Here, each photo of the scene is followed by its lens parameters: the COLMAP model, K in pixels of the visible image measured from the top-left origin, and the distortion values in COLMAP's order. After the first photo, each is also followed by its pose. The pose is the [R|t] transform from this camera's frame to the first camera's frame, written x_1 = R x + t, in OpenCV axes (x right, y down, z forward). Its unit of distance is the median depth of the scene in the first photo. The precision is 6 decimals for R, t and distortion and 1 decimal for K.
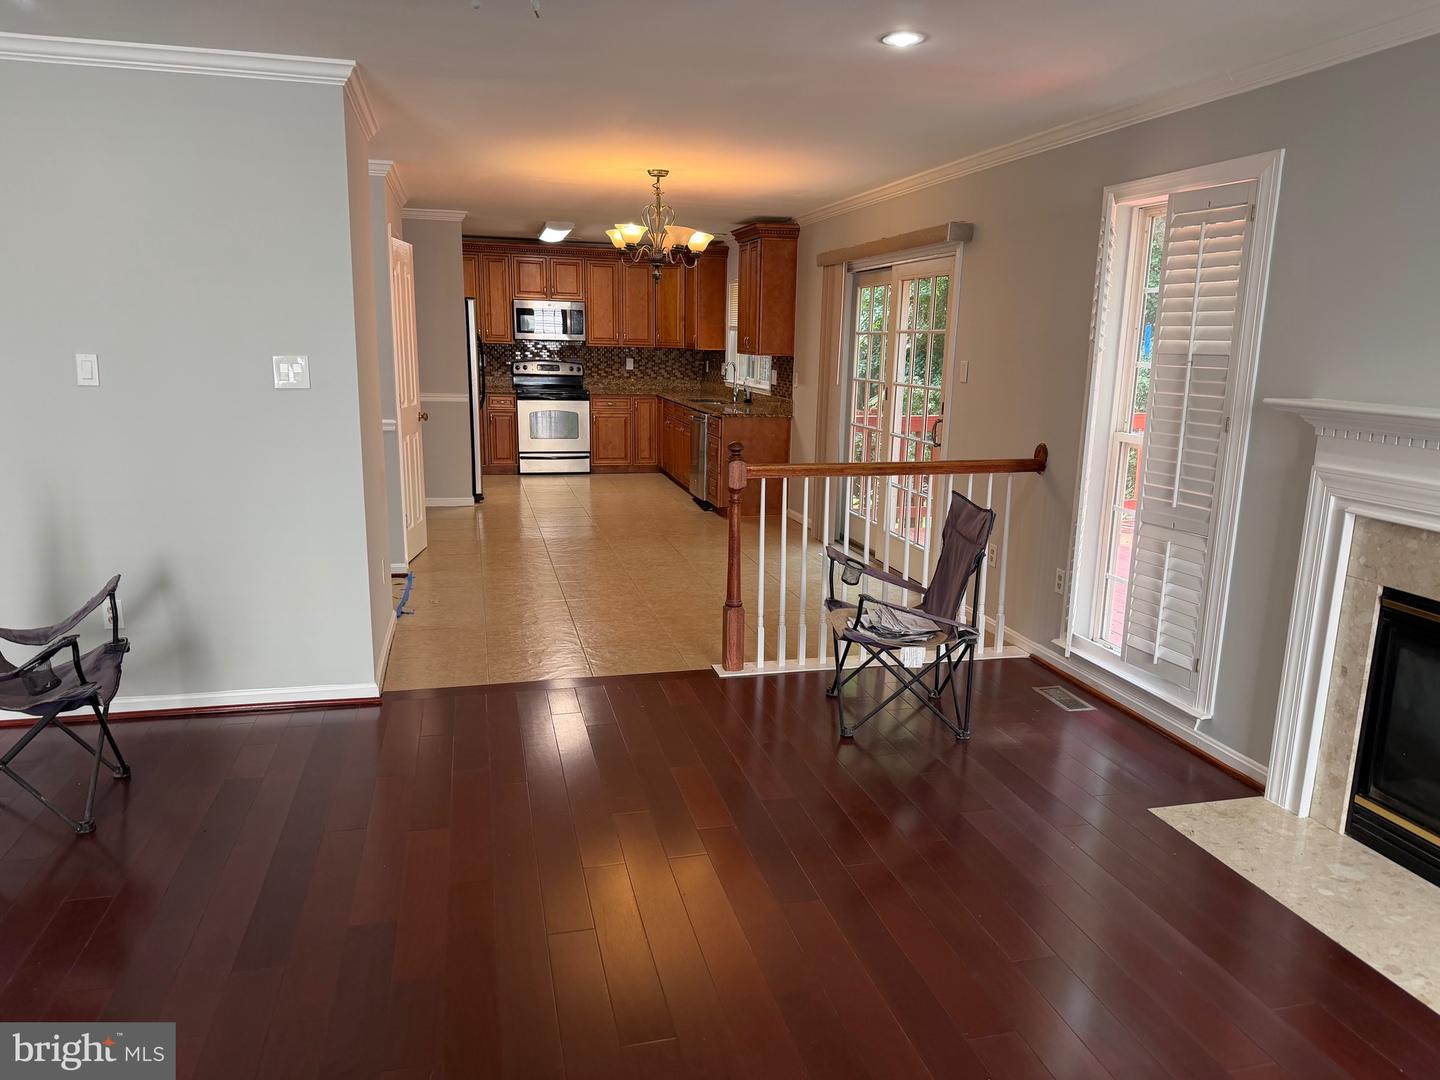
lens RADIAL K [[977.9, 0, 720.0], [0, 977.9, 540.0], [0, 0, 1]] dist [-0.000039, -0.002491]
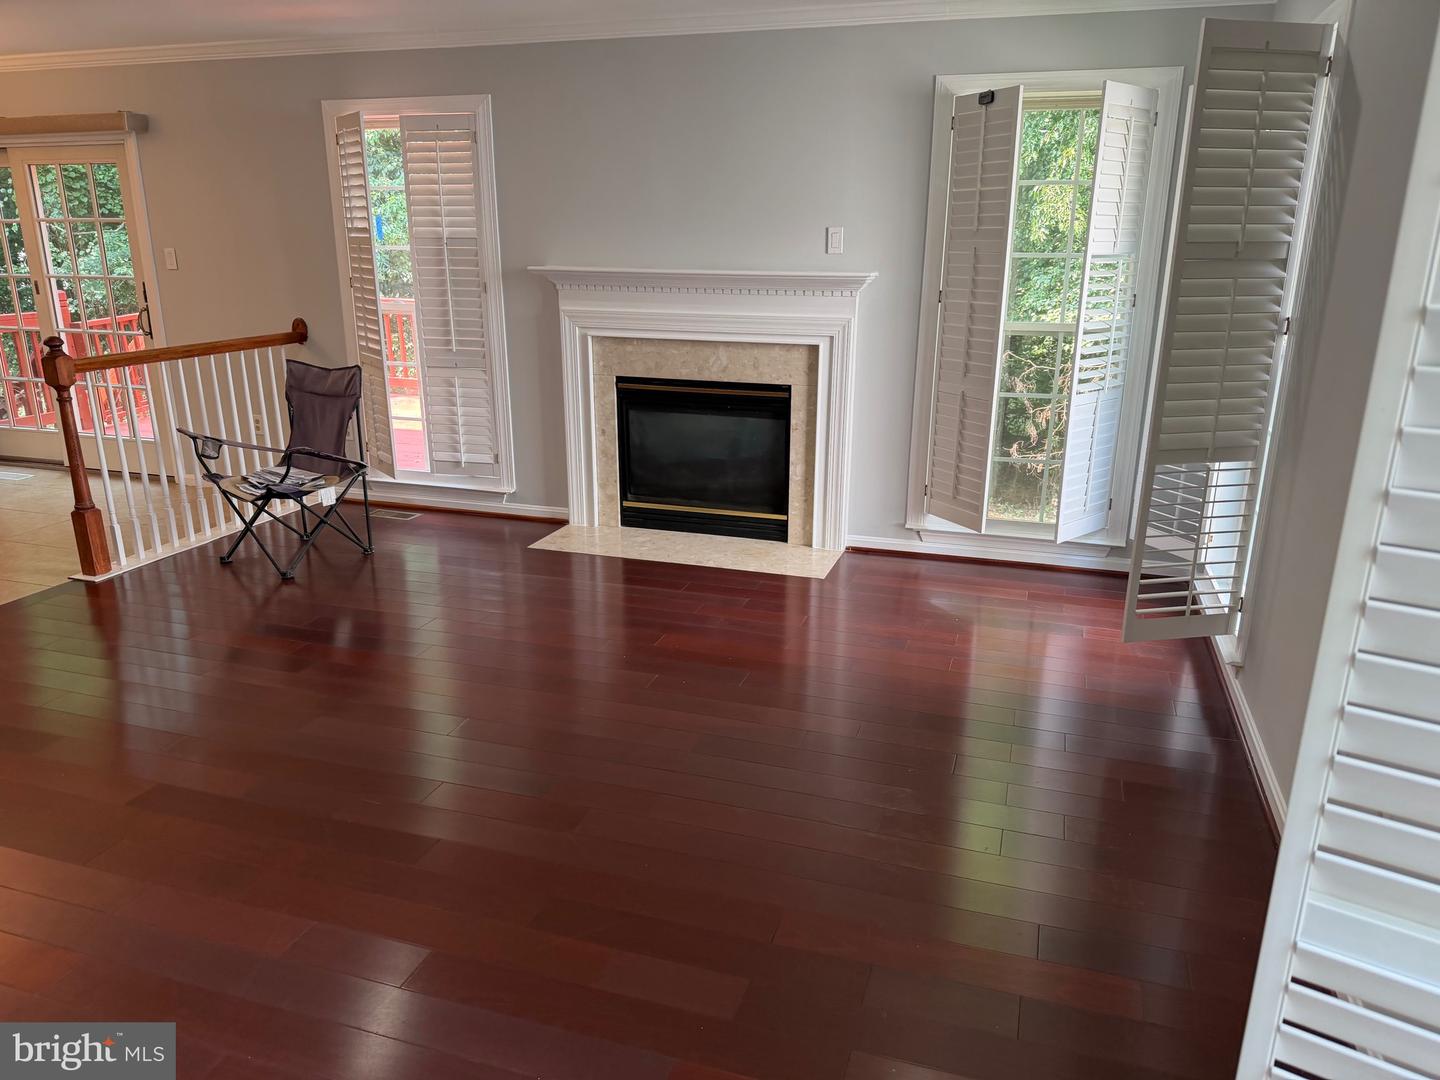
lens RADIAL K [[1011.4, 0, 720.0], [0, 1011.4, 540.0], [0, 0, 1]] dist [0.000364, -0.064514]
pose [[0.534398, -0.253485, 0.806327, -0.566718], [0.164498, 0.966921, 0.194948, 0.007649], [-0.829071, 0.028459, 0.558419, -0.101860]]
